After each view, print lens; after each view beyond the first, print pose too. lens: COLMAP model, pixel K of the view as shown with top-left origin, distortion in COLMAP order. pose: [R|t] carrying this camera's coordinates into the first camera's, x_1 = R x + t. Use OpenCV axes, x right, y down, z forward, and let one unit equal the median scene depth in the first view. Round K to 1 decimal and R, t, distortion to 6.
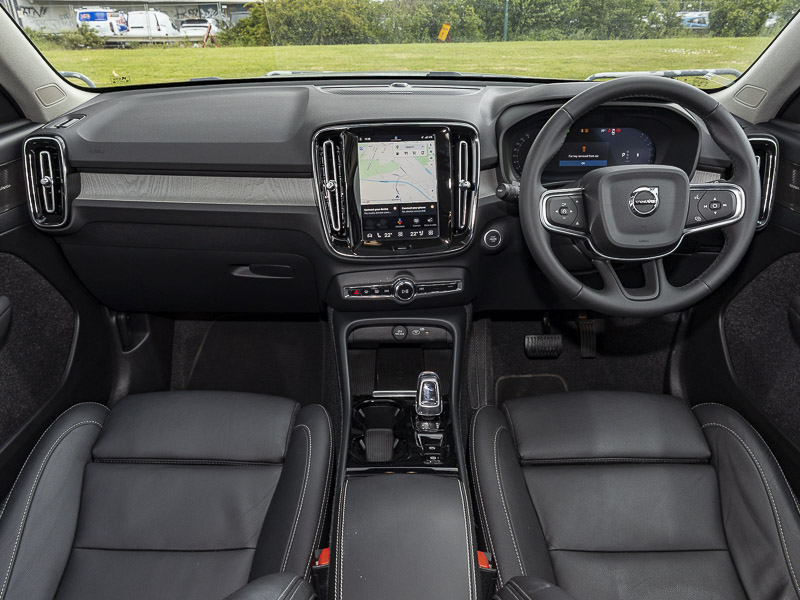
lens RADIAL K [[622.1, 0, 400.5], [0, 622.1, 301.2], [0, 0, 1]] dist [-0.000542, 0.011646]
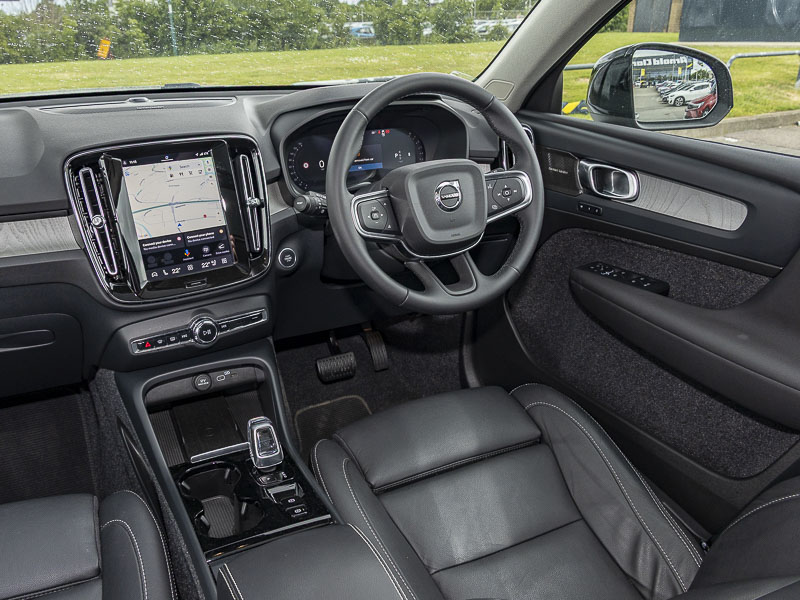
lens RADIAL K [[683.8, 0, 366.3], [0, 683.8, 295.6], [0, 0, 1]] dist [0.009015, -0.006593]
pose [[0.911615, -0.165603, 0.376210, -0.141173], [0.187513, 0.982013, -0.022102, -0.003766], [-0.365783, 0.090693, 0.926271, 0.043428]]
